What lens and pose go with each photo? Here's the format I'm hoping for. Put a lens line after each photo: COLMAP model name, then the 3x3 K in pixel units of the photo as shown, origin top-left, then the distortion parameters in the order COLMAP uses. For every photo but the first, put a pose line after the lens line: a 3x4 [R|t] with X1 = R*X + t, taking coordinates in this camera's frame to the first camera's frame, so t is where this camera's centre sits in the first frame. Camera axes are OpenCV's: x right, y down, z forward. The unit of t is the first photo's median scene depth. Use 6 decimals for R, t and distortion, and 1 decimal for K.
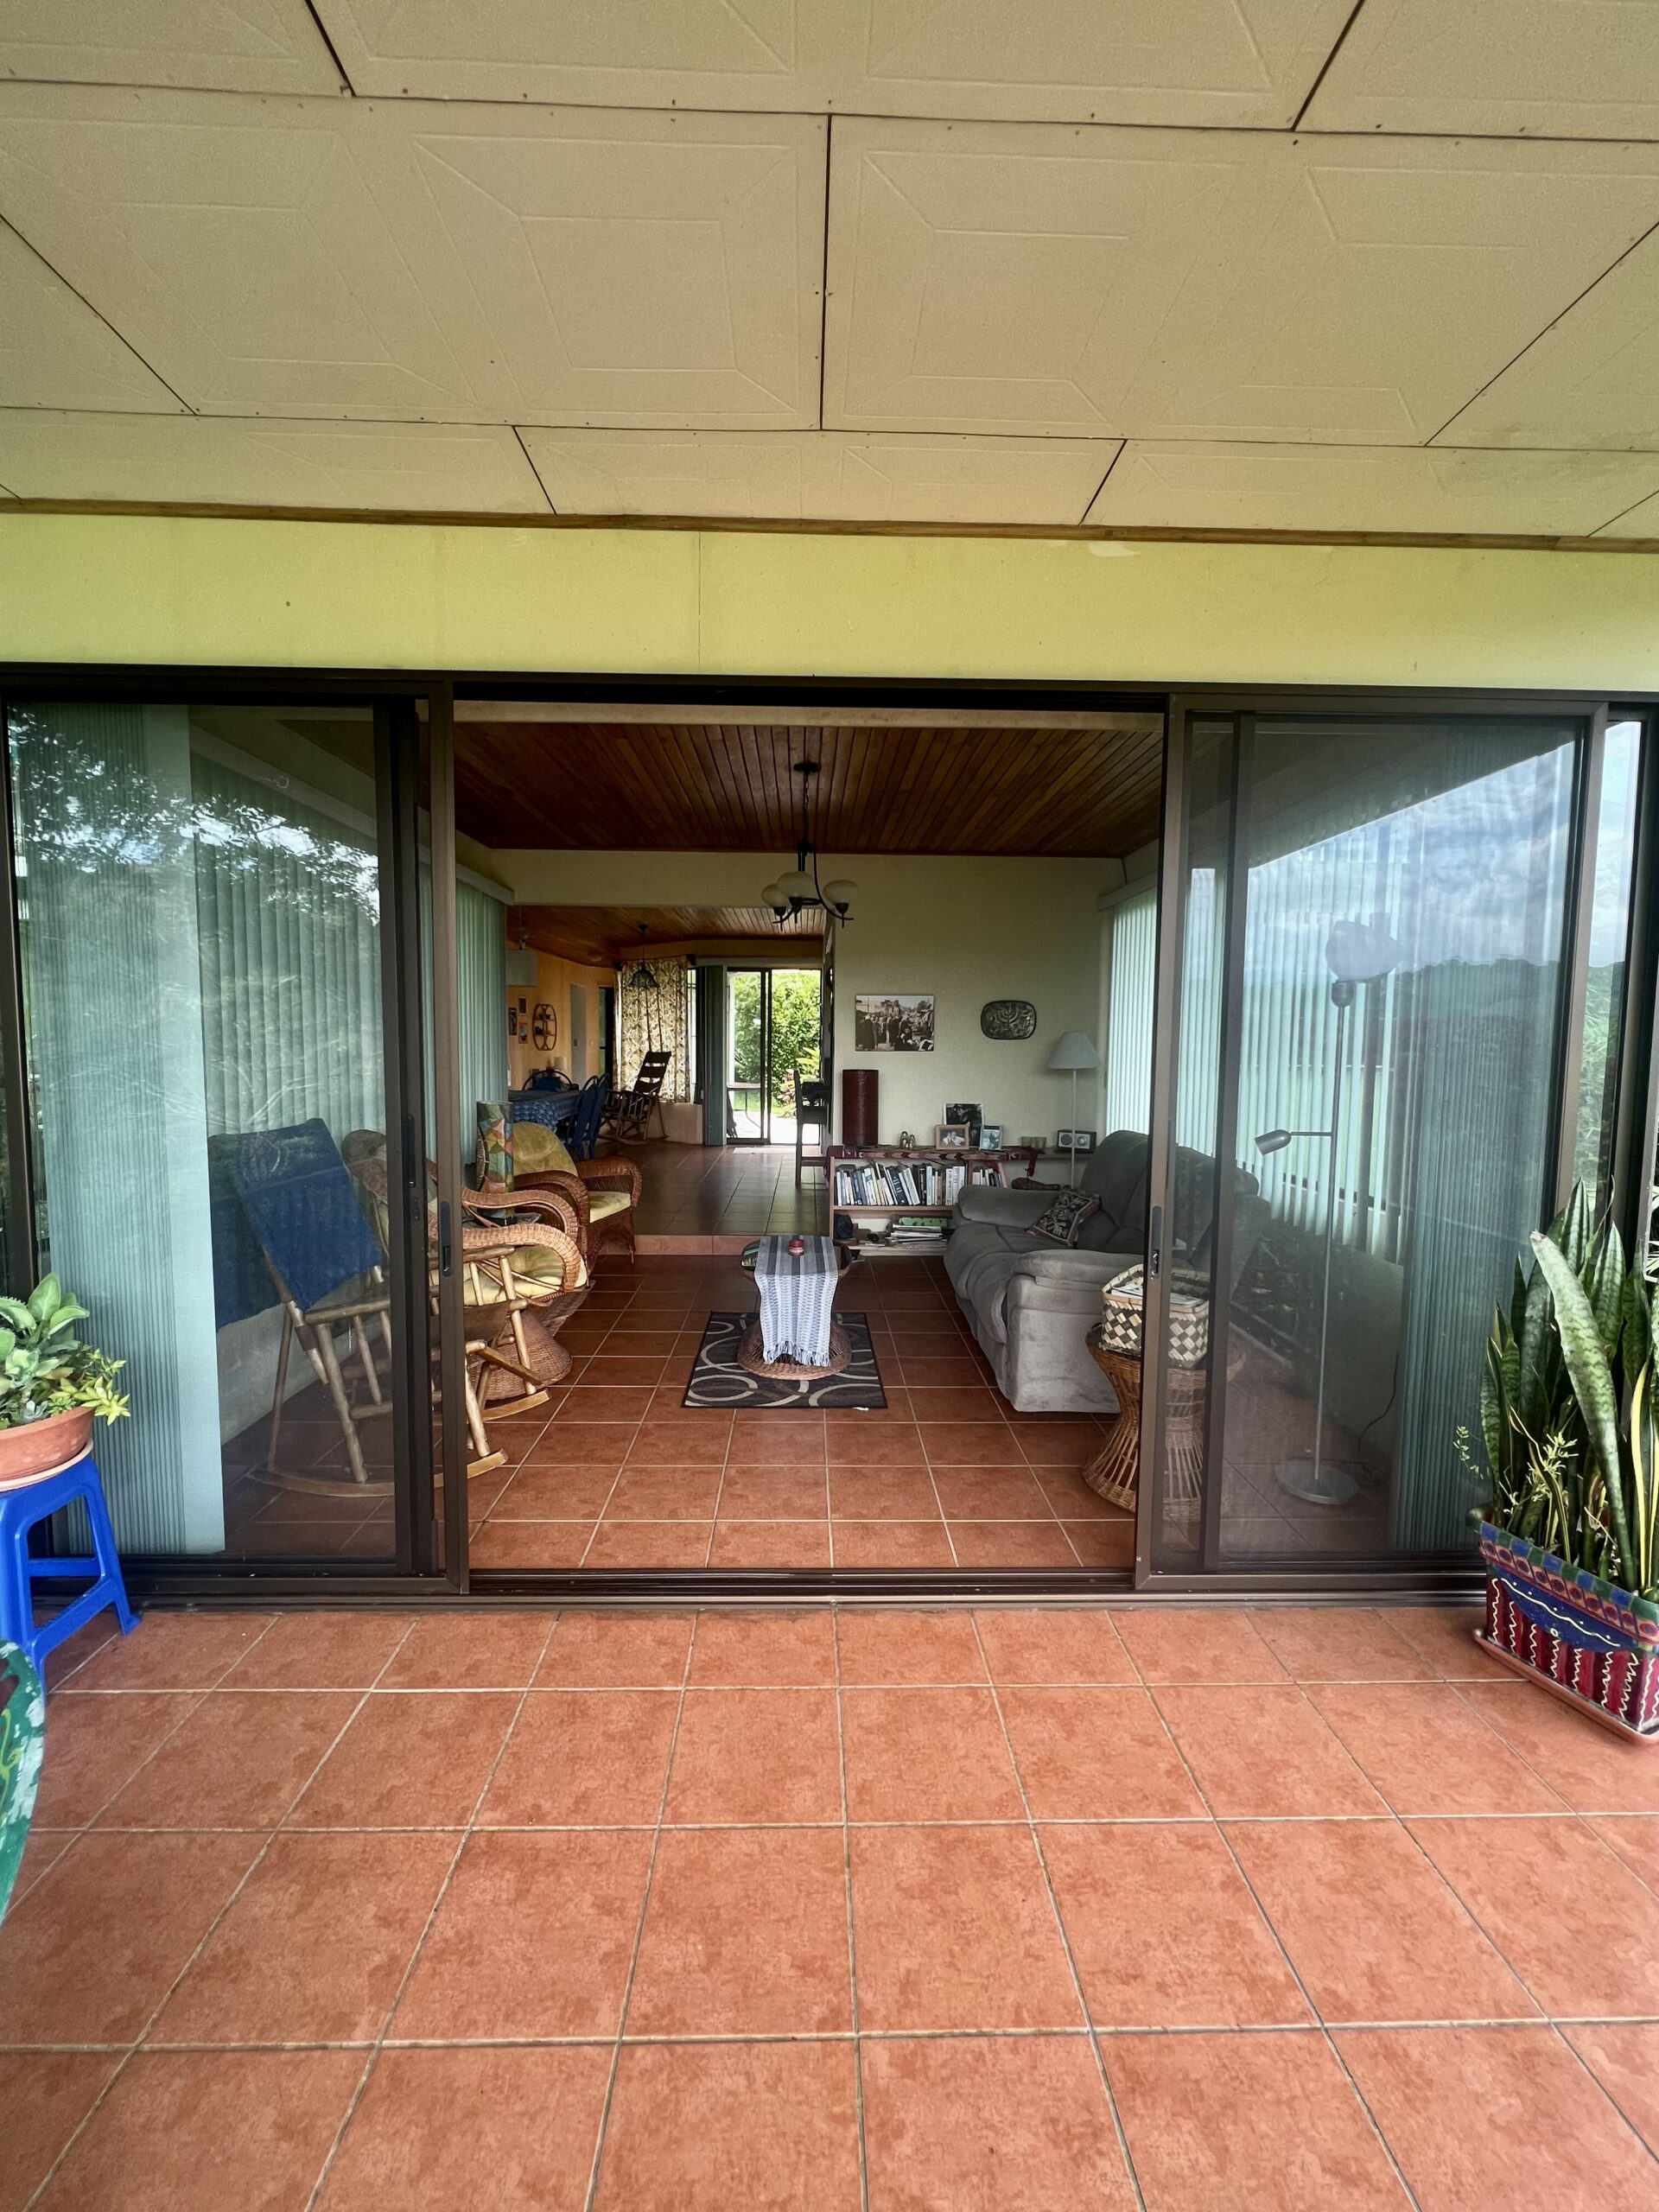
lens RADIAL K [[888.3, 0, 829.5], [0, 888.3, 1106.0], [0, 0, 1]] dist [-0.000560, -0.000057]
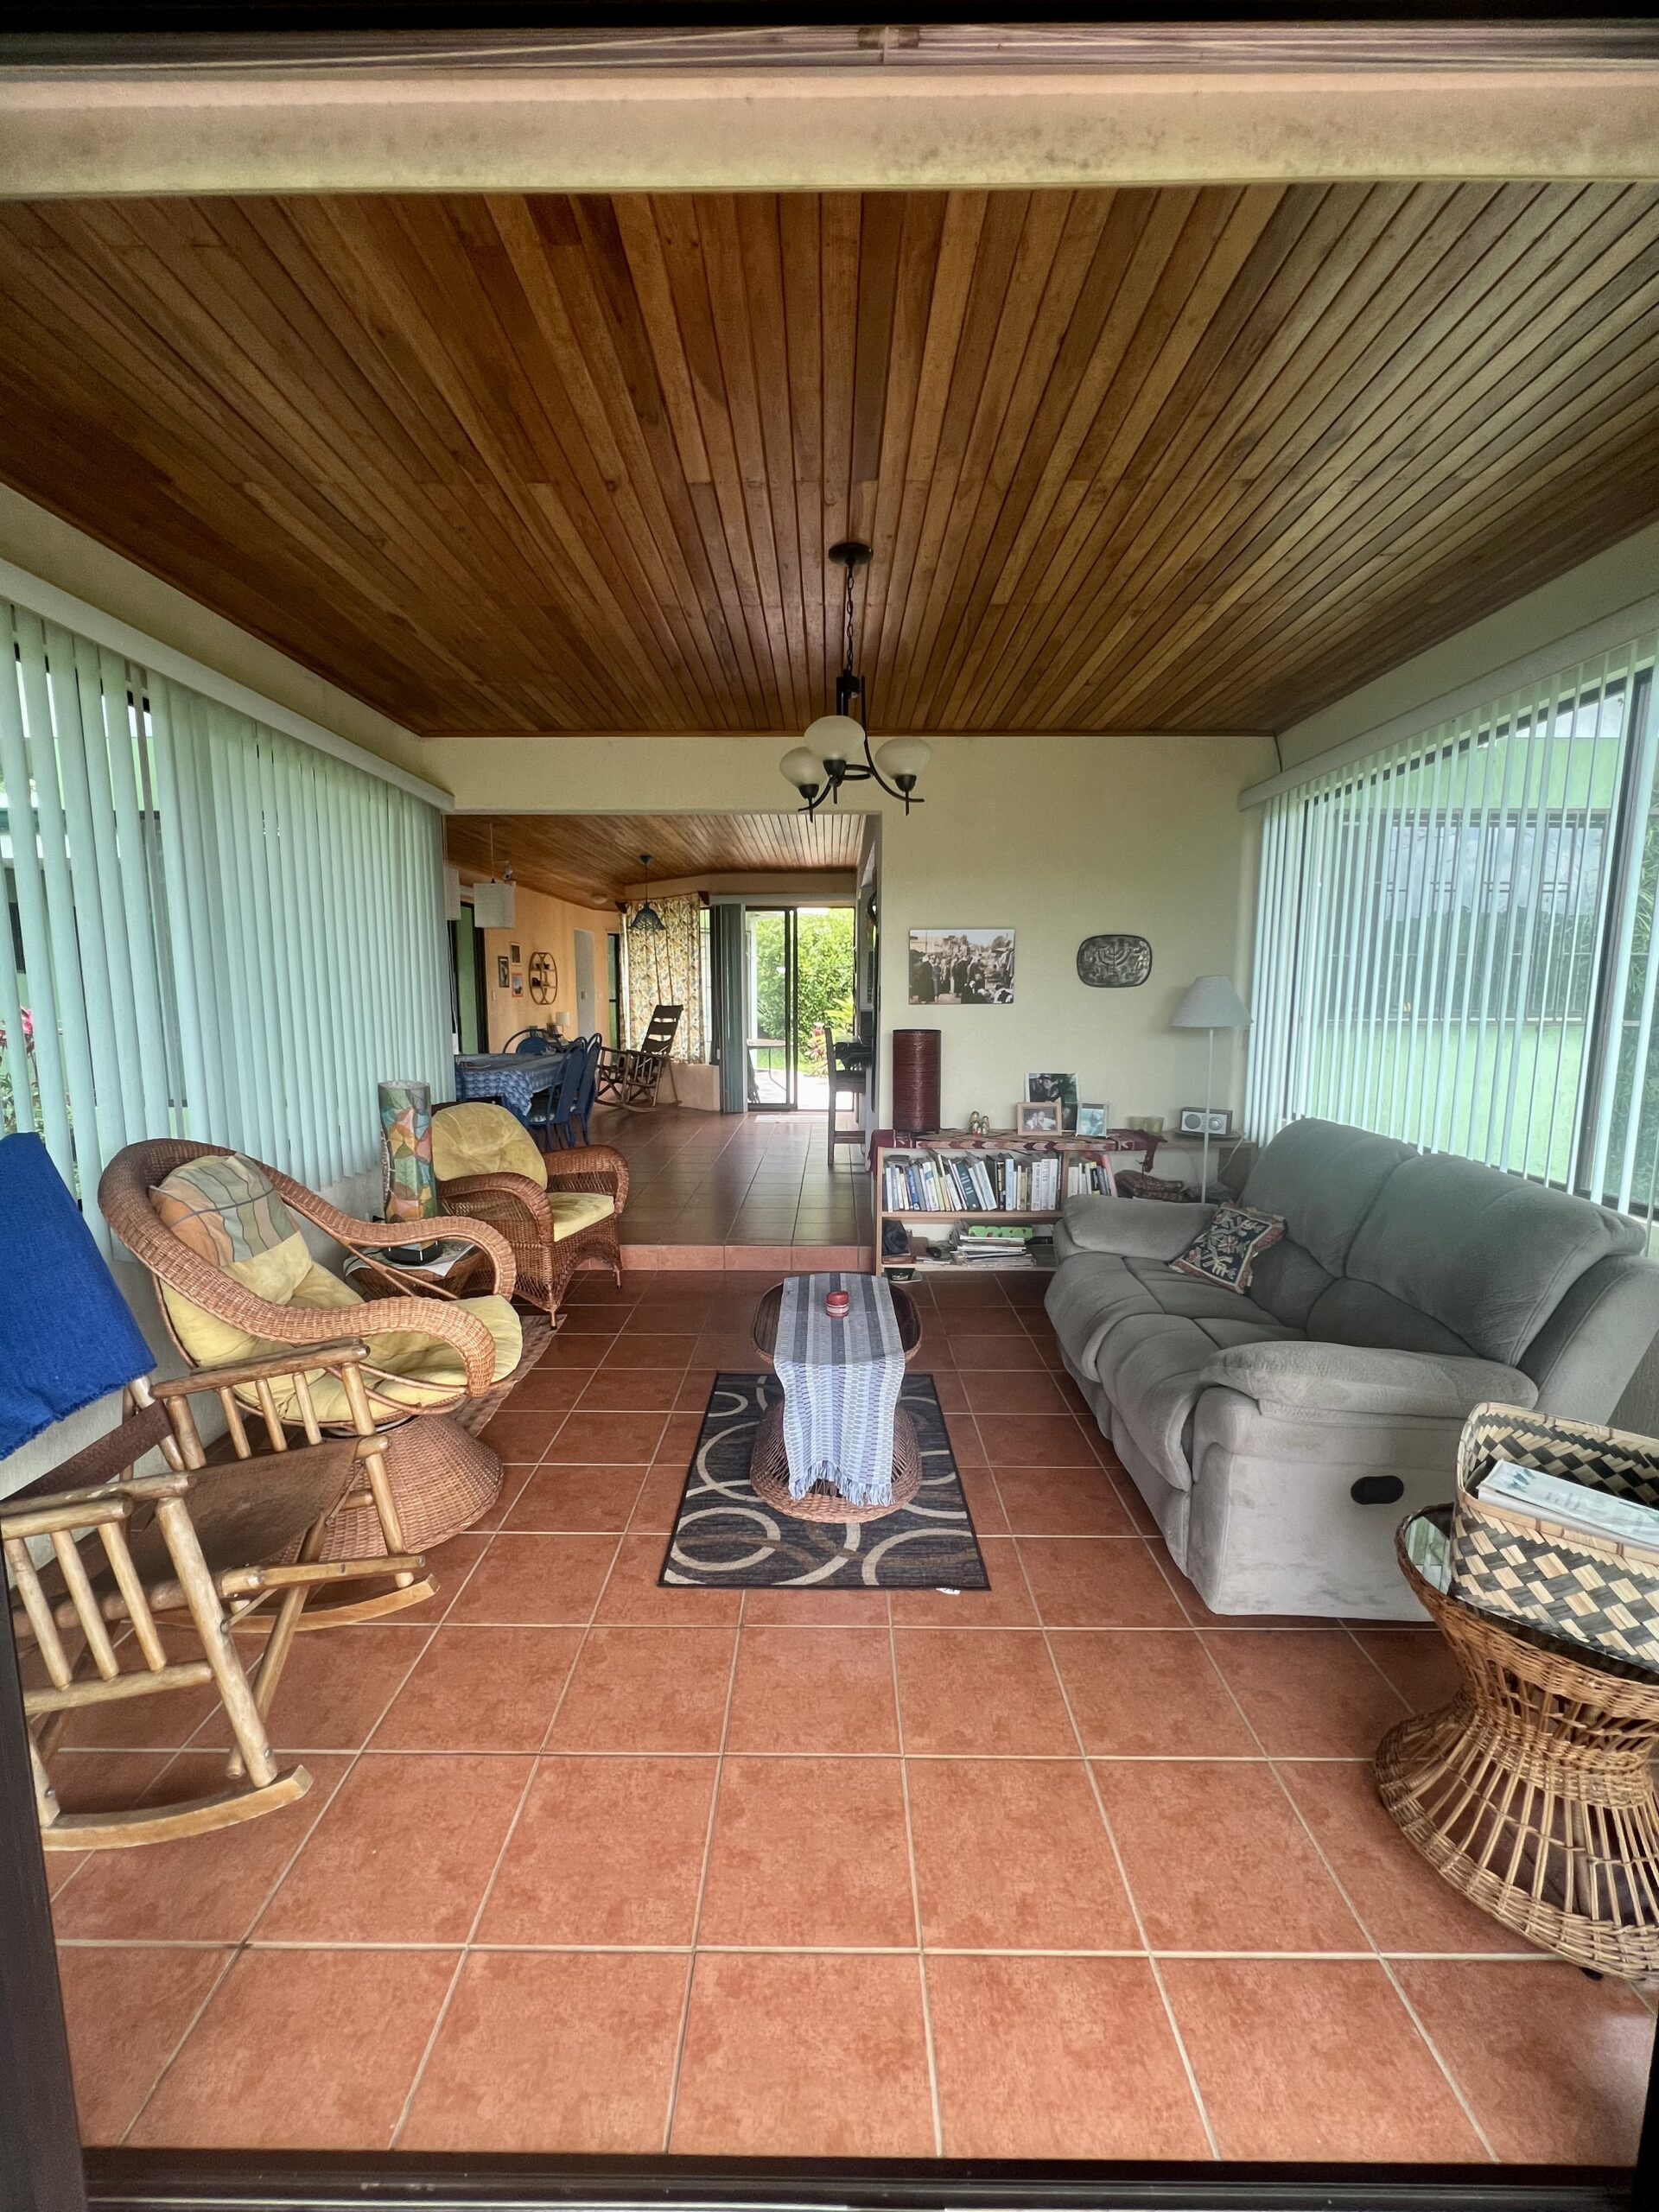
lens RADIAL K [[888.3, 0, 829.5], [0, 888.3, 1106.0], [0, 0, 1]] dist [-0.000560, -0.000057]
pose [[0.999521, -0.004916, -0.030548, -0.016166], [0.006609, 0.998433, 0.055567, -0.018909], [0.030227, -0.055742, 0.997988, 0.249154]]
